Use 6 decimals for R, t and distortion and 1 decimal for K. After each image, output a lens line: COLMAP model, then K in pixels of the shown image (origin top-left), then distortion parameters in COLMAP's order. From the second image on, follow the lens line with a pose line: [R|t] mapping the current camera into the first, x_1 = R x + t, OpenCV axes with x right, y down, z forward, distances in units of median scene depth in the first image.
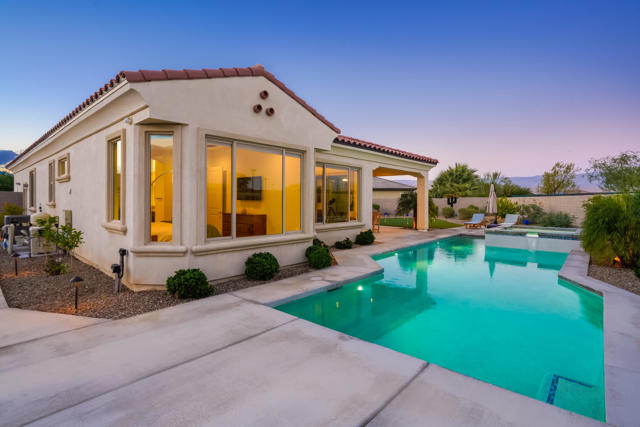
lens RADIAL K [[324.5, 0, 324.6], [0, 324.5, 209.1], [0, 0, 1]] dist [-0.037464, 0.002775]
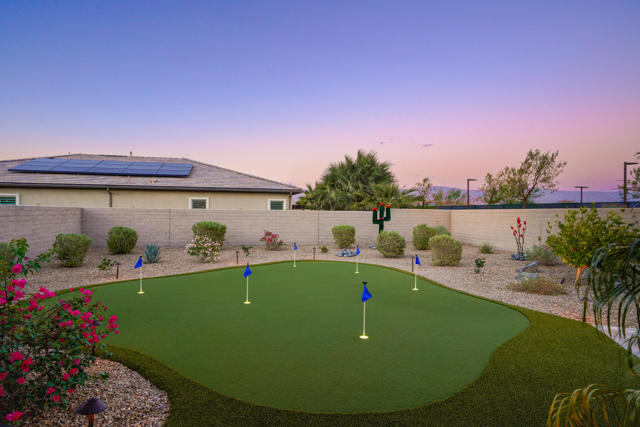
lens RADIAL K [[365.2, 0, 321.7], [0, 365.2, 213.4], [0, 0, 1]] dist [-0.024925, 0.003208]
pose [[0.916322, 0.005280, 0.400407, 0.251540], [0.002318, 0.999826, -0.018488, -0.049182], [-0.400436, 0.017869, 0.916151, 1.371796]]
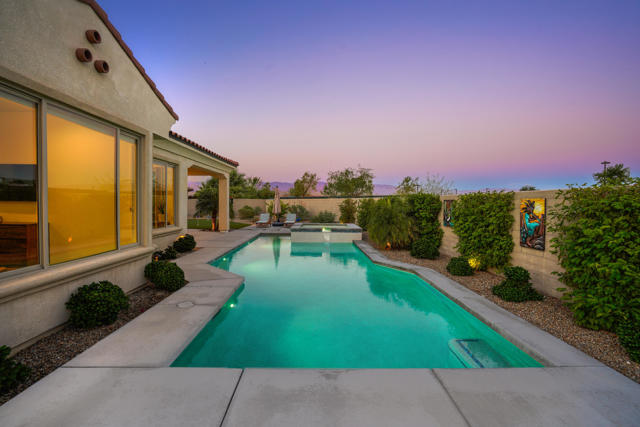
lens RADIAL K [[300.1, 0, 319.2], [0, 300.1, 214.4], [0, 0, 1]] dist [-0.035169, 0.004418]
pose [[0.739599, -0.022107, 0.672685, -0.147292], [0.010608, 0.999719, 0.021192, -0.005732], [-0.672965, -0.008538, 0.739625, 0.154764]]
